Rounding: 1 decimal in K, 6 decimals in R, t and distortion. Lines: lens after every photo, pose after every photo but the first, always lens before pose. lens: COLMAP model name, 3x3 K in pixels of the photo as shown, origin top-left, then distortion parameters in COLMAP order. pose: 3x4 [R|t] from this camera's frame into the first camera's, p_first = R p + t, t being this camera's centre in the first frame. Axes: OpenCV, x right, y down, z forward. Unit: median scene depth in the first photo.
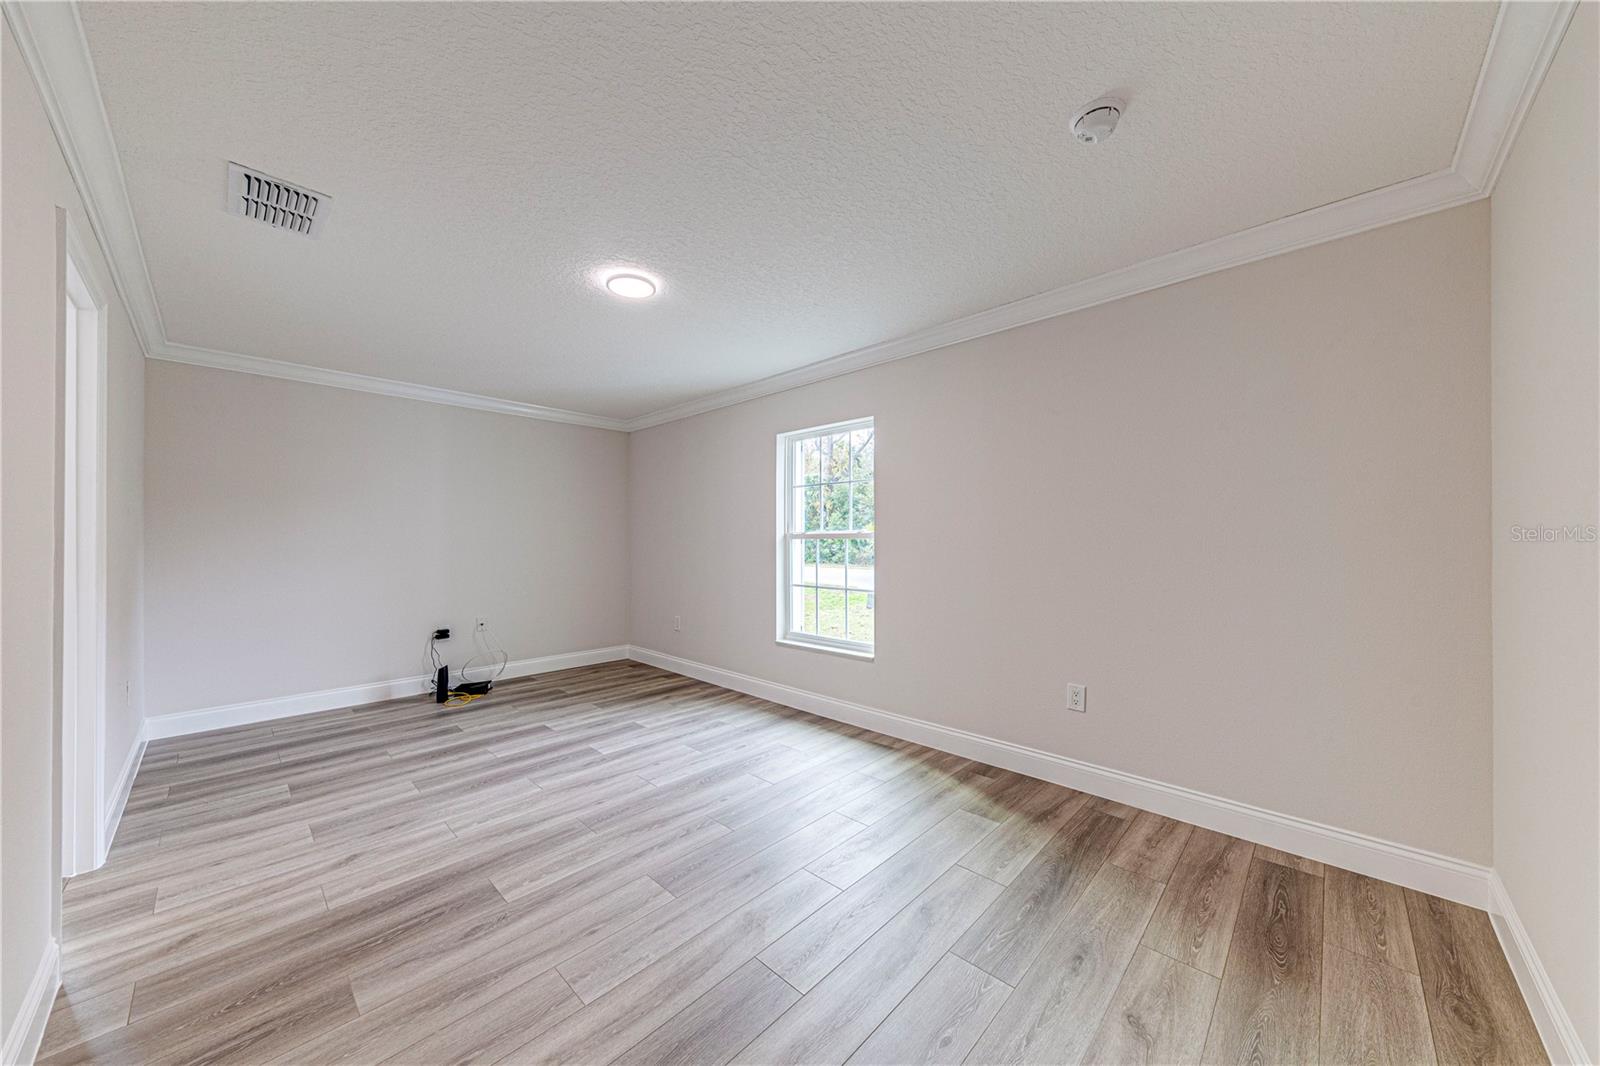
lens RADIAL K [[546.5, 0, 792.0], [0, 546.5, 543.1], [0, 0, 1]] dist [-0.000179, -0.002190]
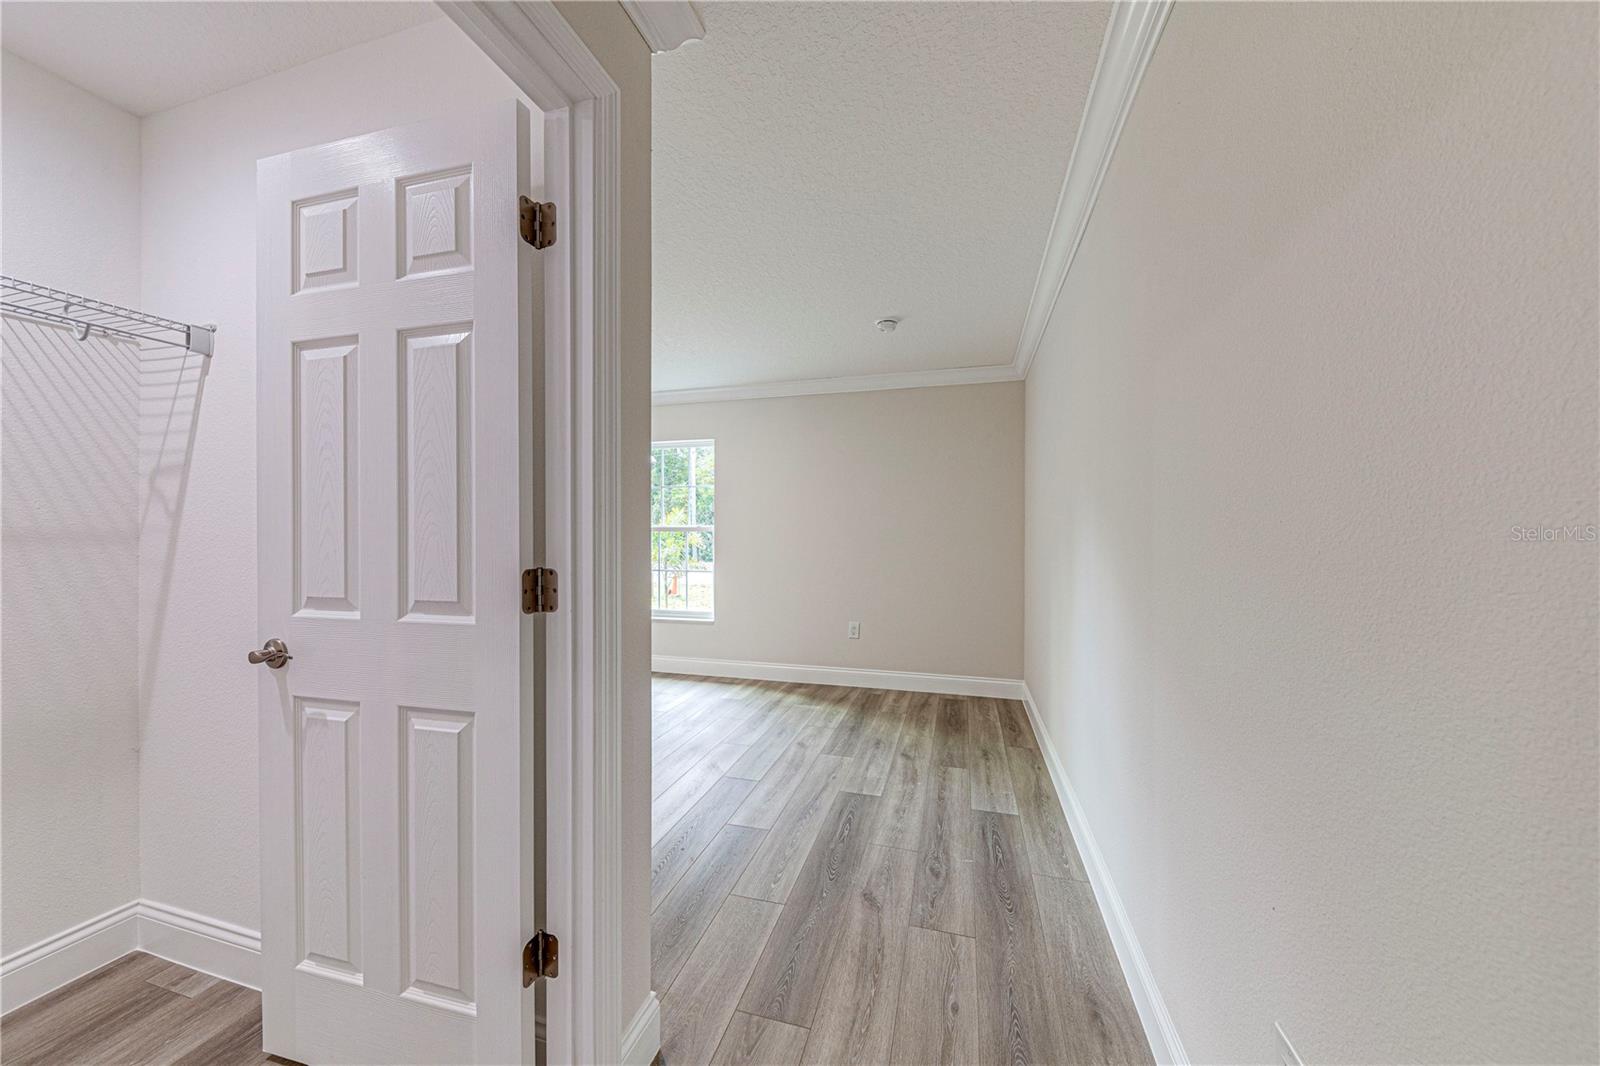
lens RADIAL K [[546.5, 0, 815.4], [0, 546.5, 535.0], [0, 0, 1]] dist [-0.000179, -0.002190]
pose [[0.869683, 0.005989, 0.493574, -0.512726], [-0.004920, 0.999982, -0.003465, 0.007213], [-0.493586, 0.000585, 0.869697, -0.481969]]
